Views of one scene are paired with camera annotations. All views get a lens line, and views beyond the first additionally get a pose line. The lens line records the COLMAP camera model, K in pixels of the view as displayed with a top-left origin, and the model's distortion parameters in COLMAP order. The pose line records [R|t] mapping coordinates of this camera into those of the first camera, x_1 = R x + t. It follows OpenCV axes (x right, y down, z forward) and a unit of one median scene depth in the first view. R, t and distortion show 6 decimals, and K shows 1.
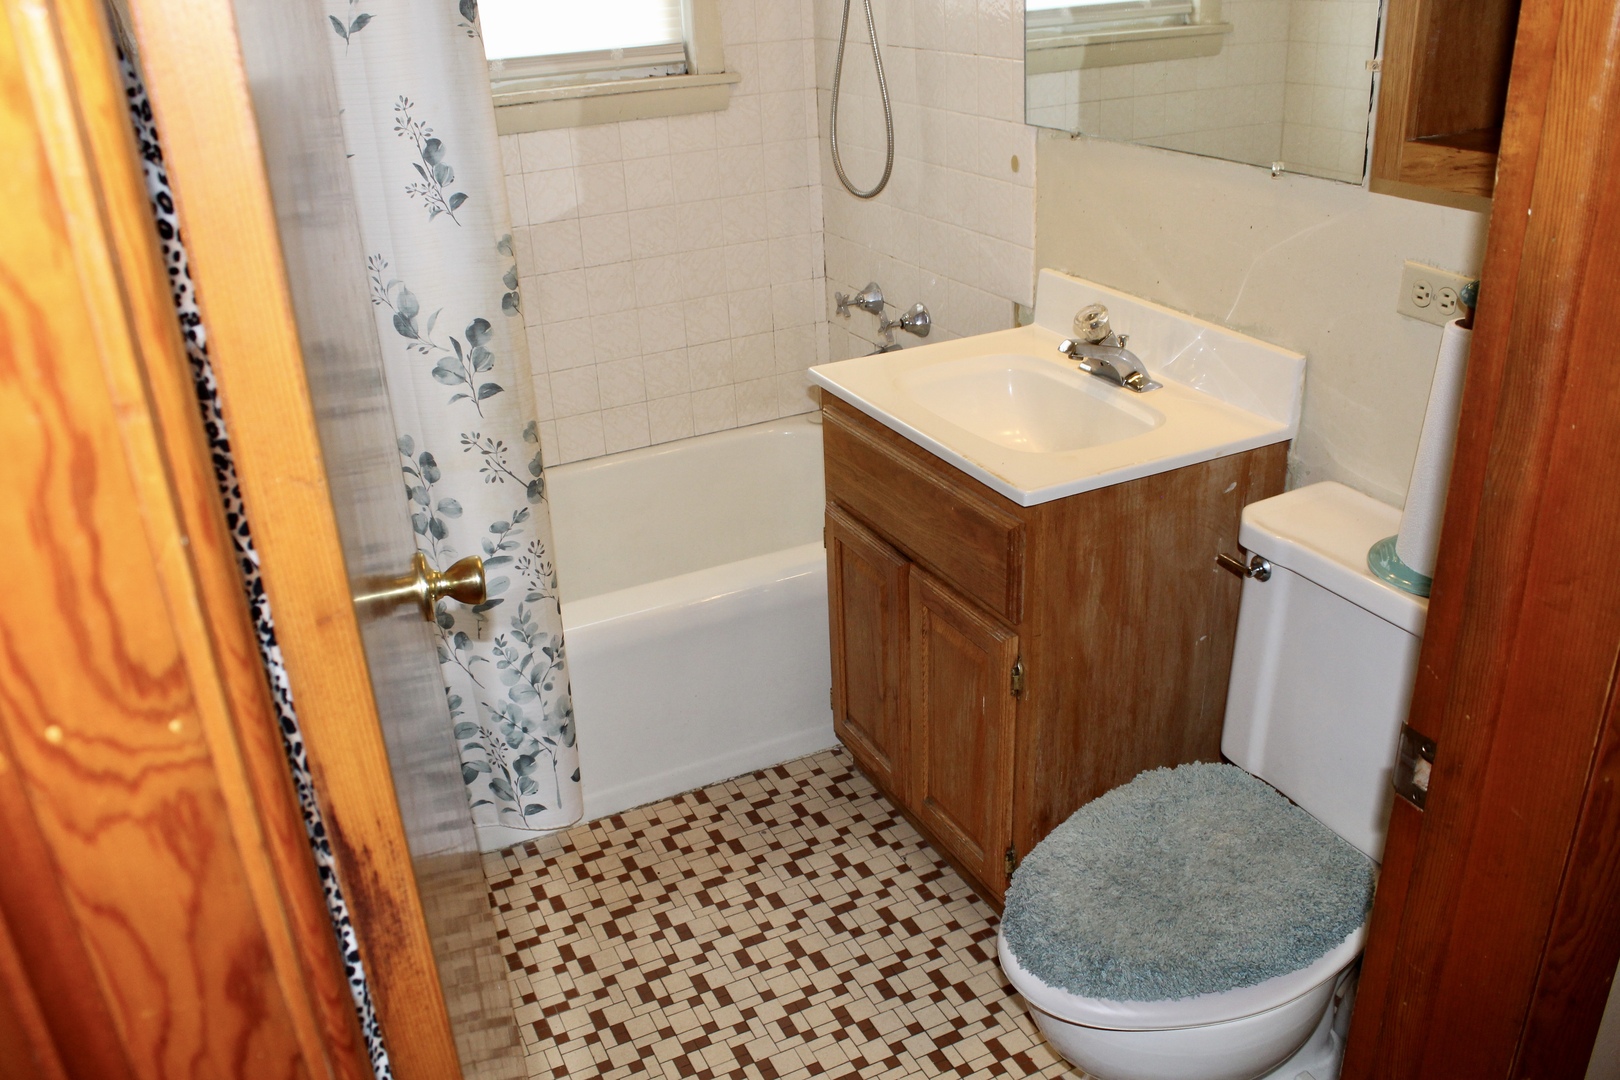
lens RADIAL K [[1302.6, 0, 808.5], [0, 1302.6, 518.6], [0, 0, 1]] dist [-0.168693, 0.118636]
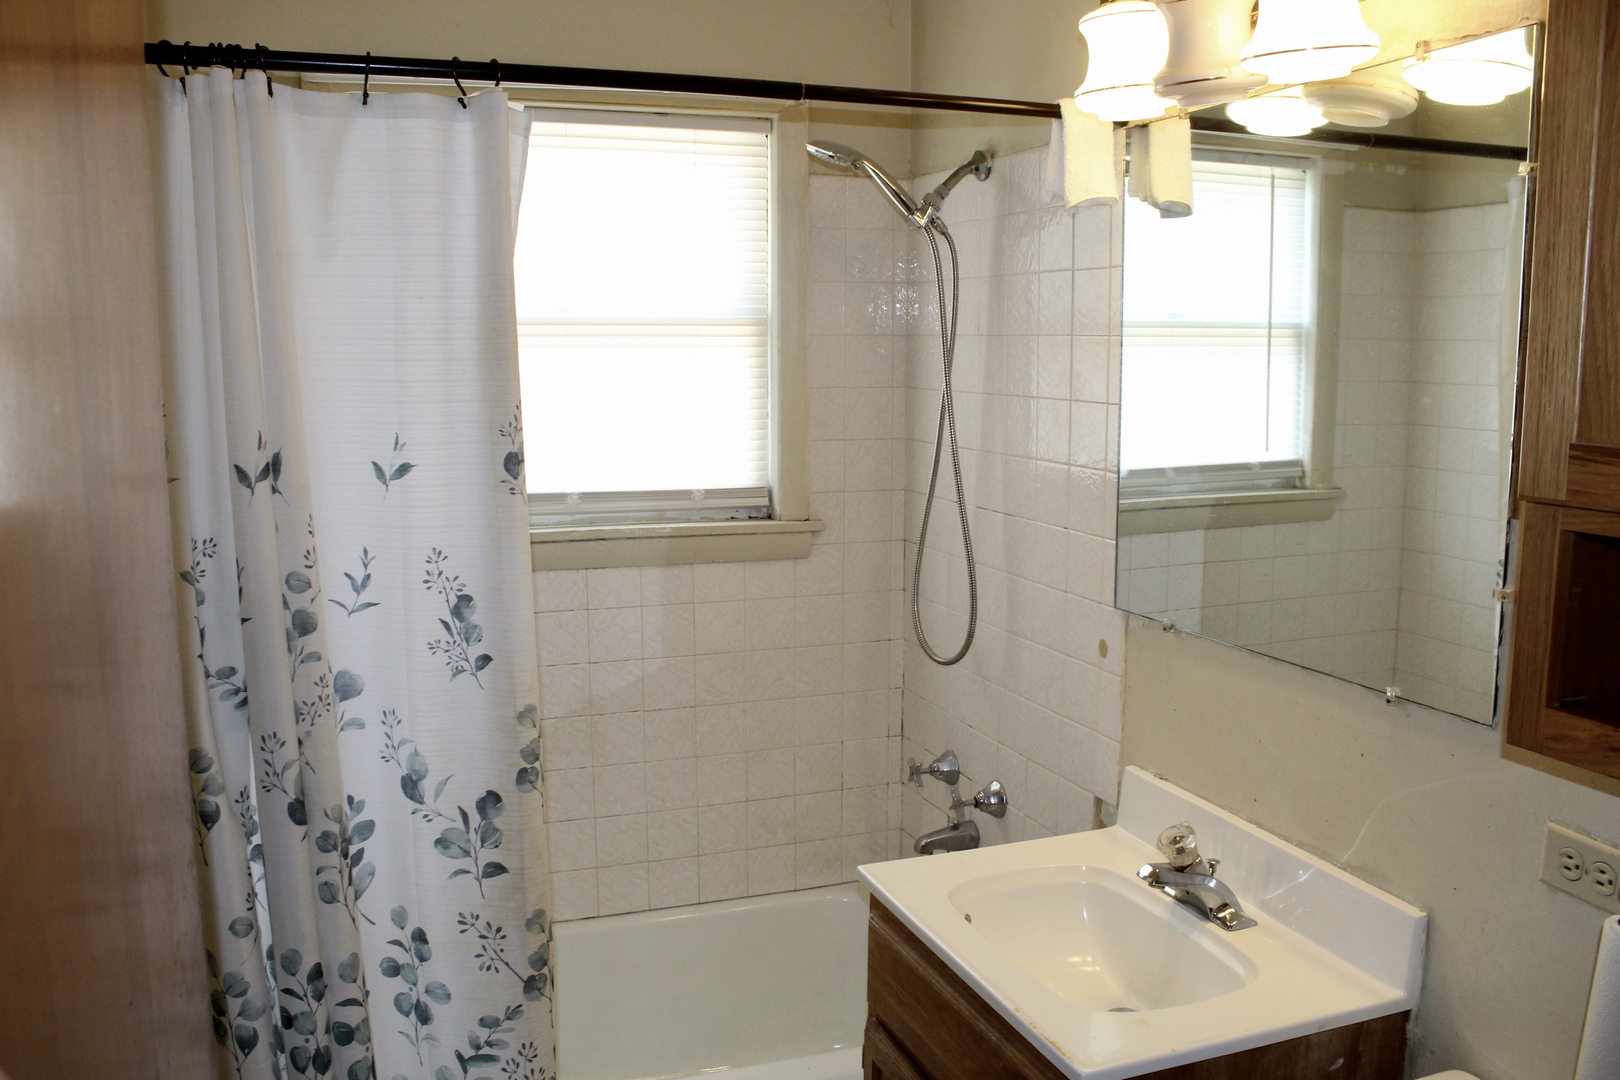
lens RADIAL K [[1302.6, 0, 808.5], [0, 1302.6, 518.6], [0, 0, 1]] dist [-0.168693, 0.118636]
pose [[0.993570, 0.063103, -0.094006, 0.037379], [-0.088108, 0.952369, -0.291943, -0.088041], [0.071106, 0.298348, 0.951805, 0.088412]]
